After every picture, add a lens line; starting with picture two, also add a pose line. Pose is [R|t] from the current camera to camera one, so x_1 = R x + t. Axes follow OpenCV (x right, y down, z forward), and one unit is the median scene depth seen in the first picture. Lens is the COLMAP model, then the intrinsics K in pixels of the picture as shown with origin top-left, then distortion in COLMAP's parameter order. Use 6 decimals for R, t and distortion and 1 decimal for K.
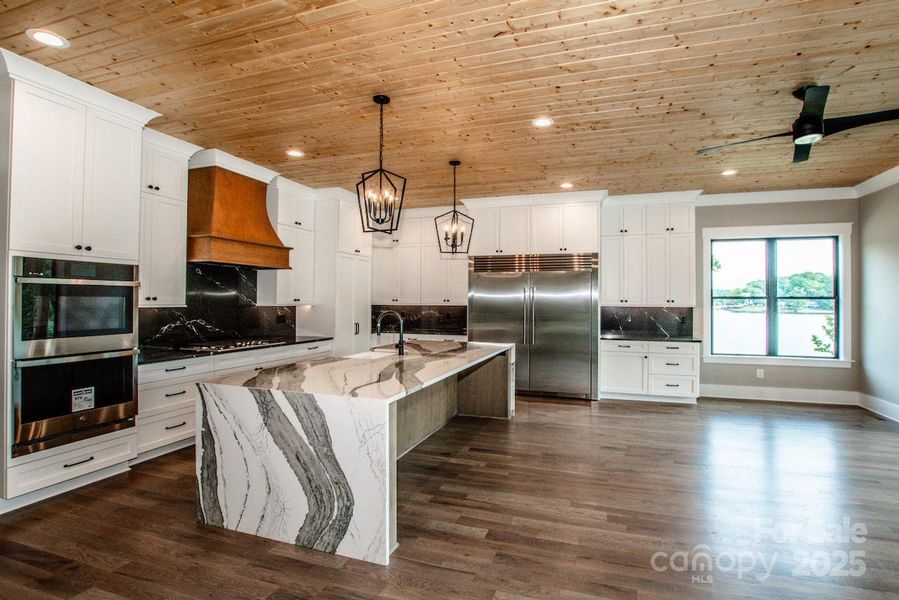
lens RADIAL K [[417.4, 0, 477.7], [0, 417.4, 296.7], [0, 0, 1]] dist [-0.019616, -0.000138]
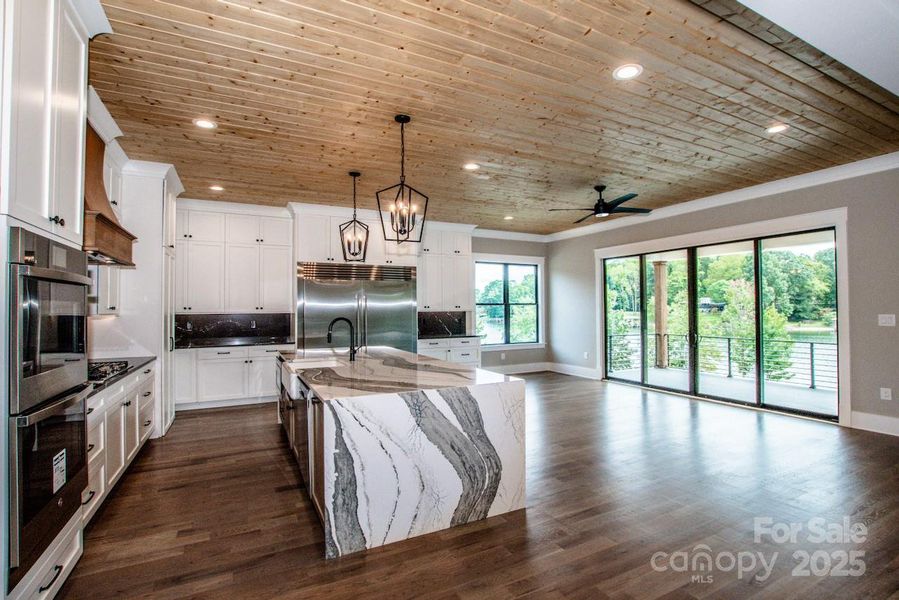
lens RADIAL K [[416.6, 0, 449.5], [0, 416.6, 300.0], [0, 0, 1]] dist [-0.012696, 0.000148]
pose [[0.721880, 0.003987, 0.692006, -0.813055], [0.004342, 0.999938, -0.010290, 0.004829], [-0.692004, 0.010432, 0.721818, 0.133195]]
